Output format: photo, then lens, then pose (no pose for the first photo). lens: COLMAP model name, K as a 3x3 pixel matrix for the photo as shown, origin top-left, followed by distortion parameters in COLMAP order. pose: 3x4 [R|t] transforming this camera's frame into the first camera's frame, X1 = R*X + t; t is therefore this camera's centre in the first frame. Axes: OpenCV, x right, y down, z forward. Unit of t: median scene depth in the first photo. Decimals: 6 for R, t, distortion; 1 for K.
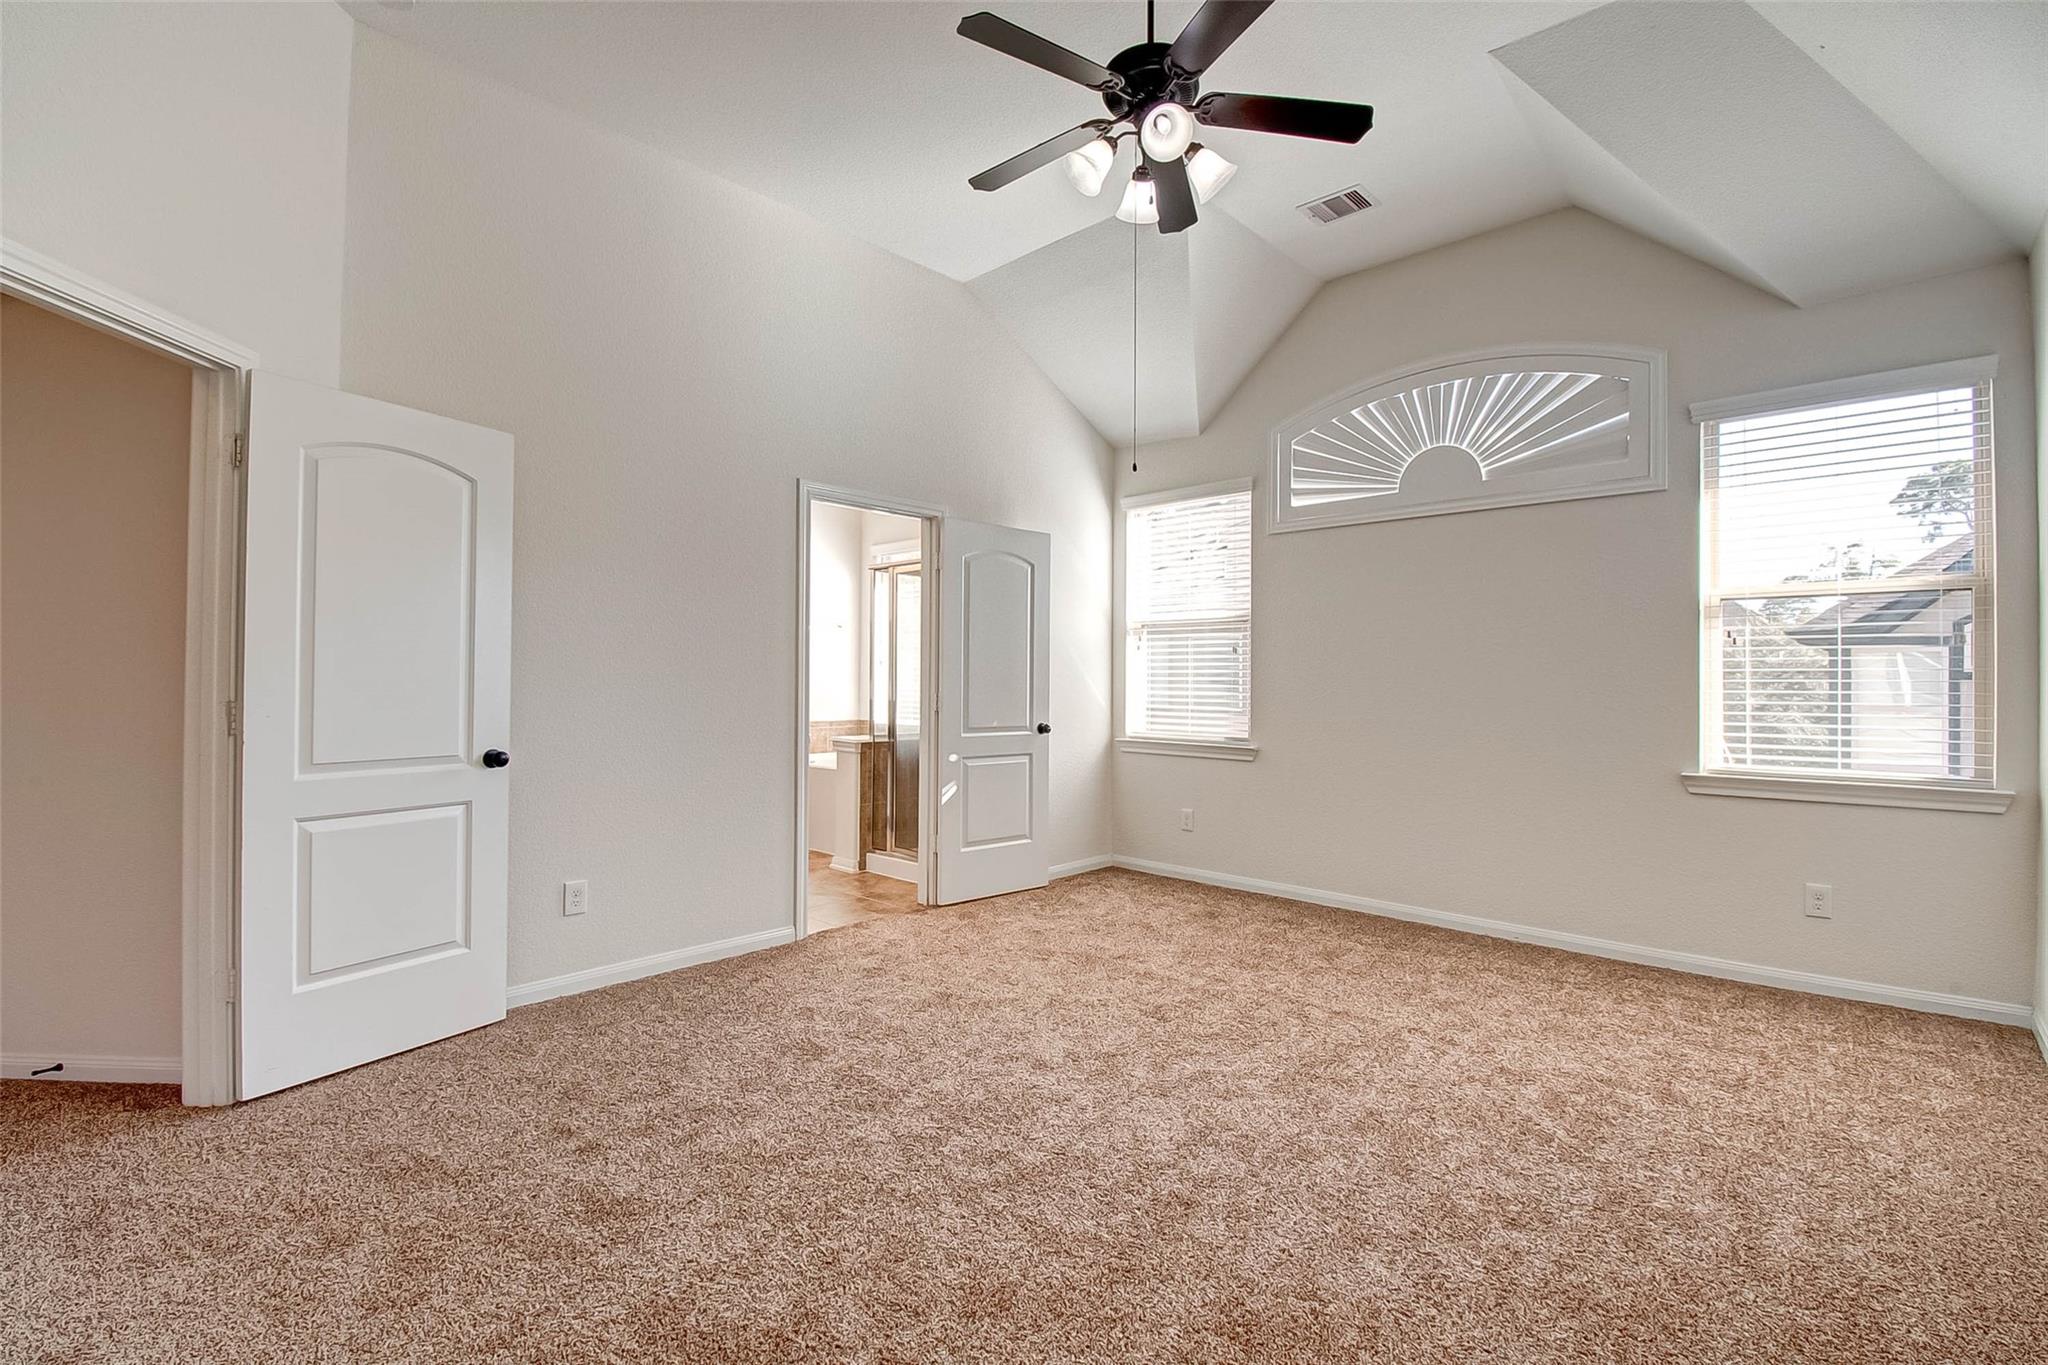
lens RADIAL K [[953.6, 0, 1022.3], [0, 953.6, 672.4], [0, 0, 1]] dist [0.031861, 0.000265]
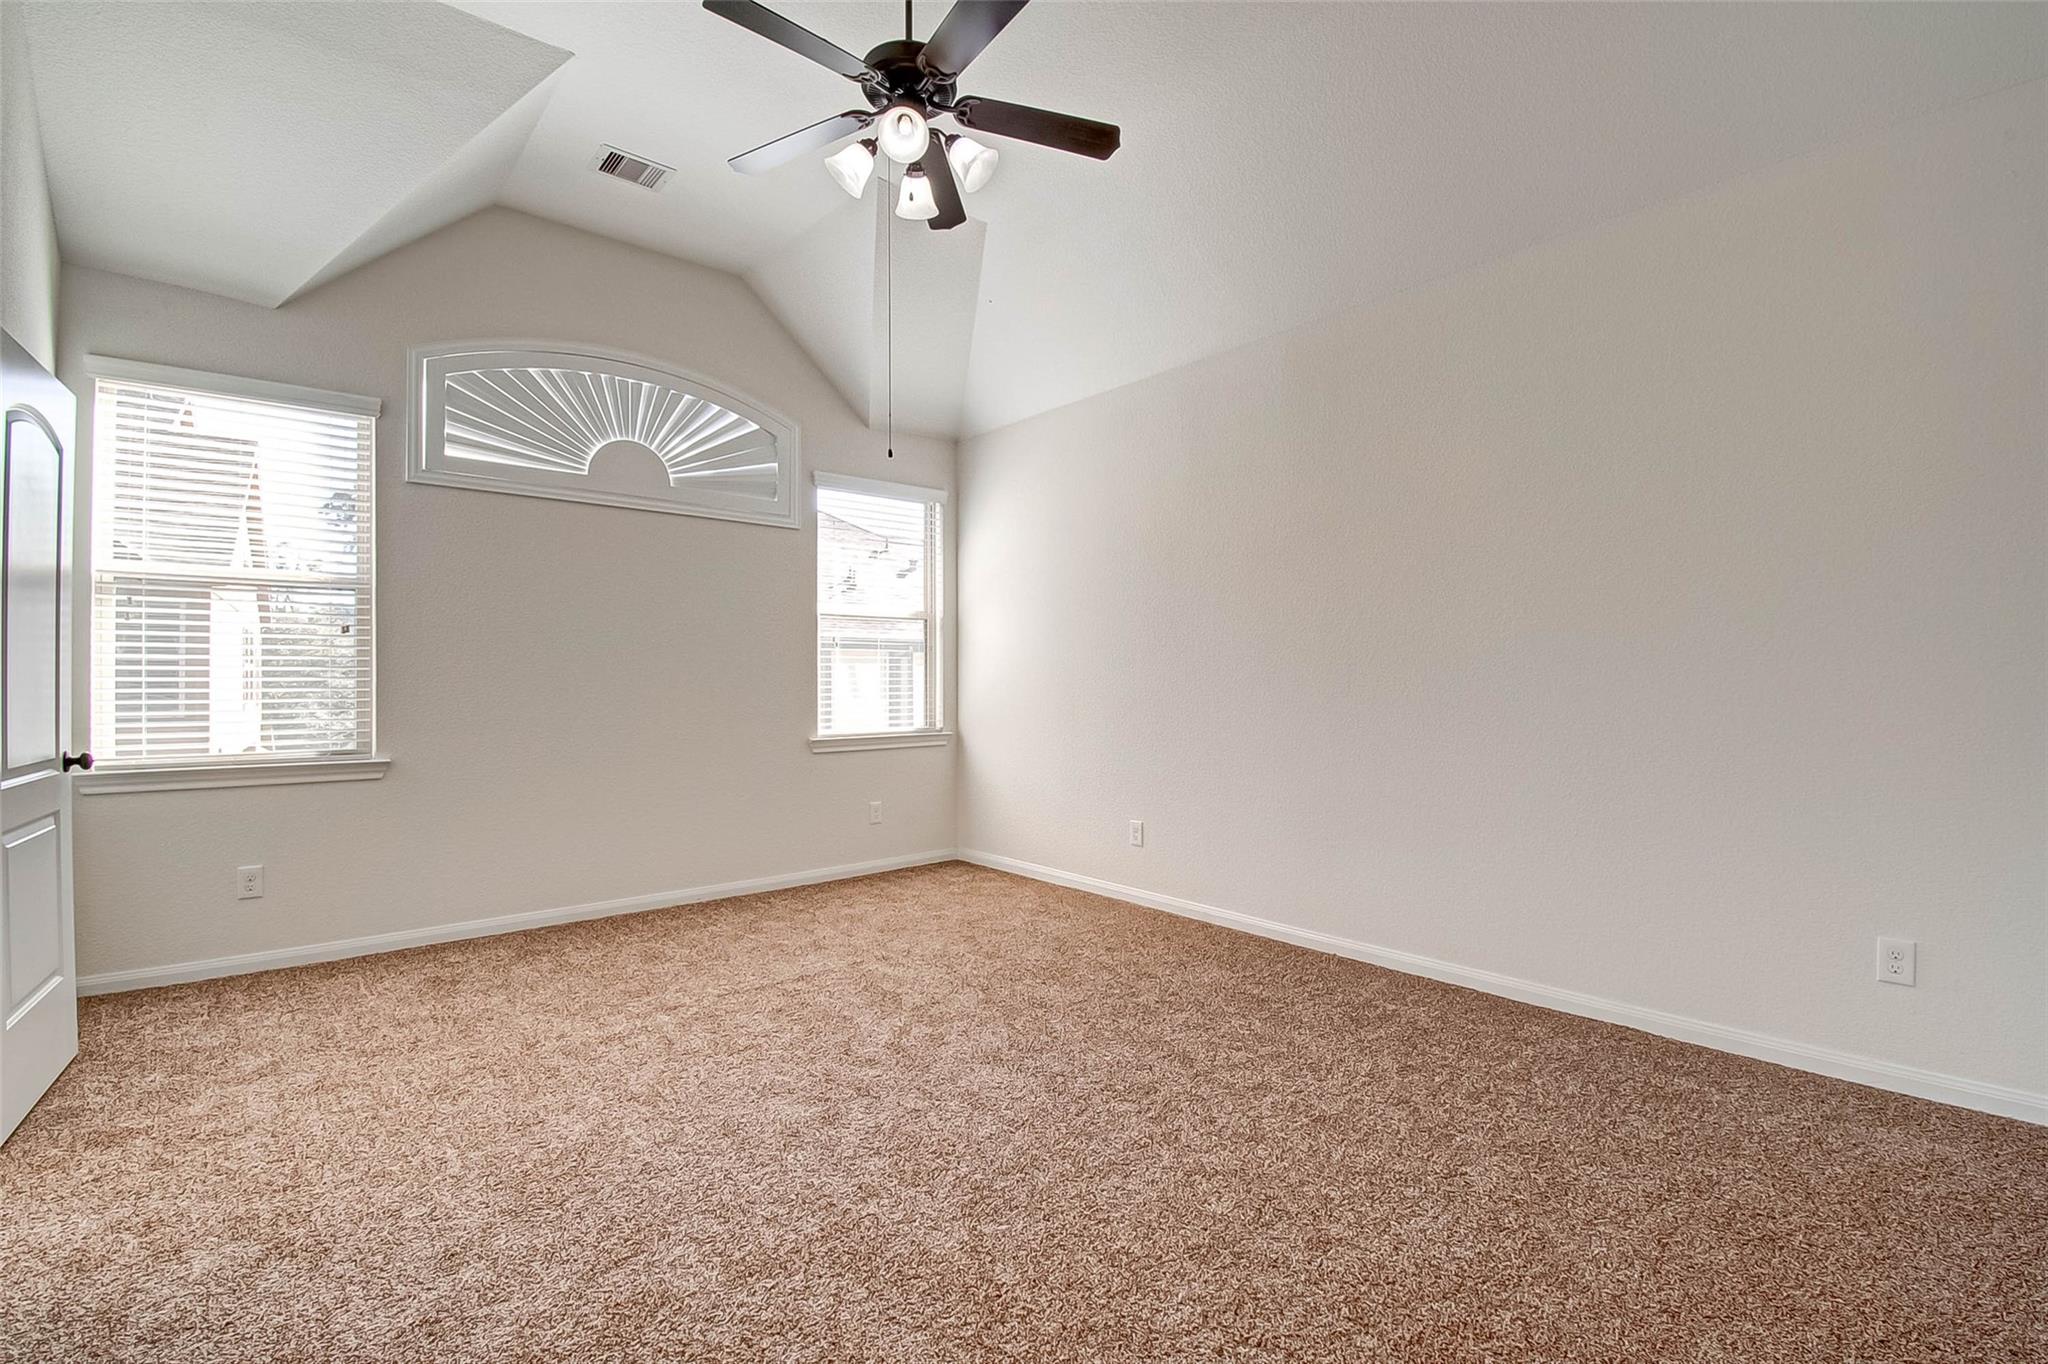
lens RADIAL K [[932.5, 0, 1048.9], [0, 932.5, 683.4], [0, 0, 1]] dist [0.003113, -0.011855]
pose [[0.065283, -0.014835, 0.997757, -0.551515], [-0.011467, 0.999812, 0.015615, 0.000395], [-0.997801, -0.012461, 0.065100, 0.517430]]
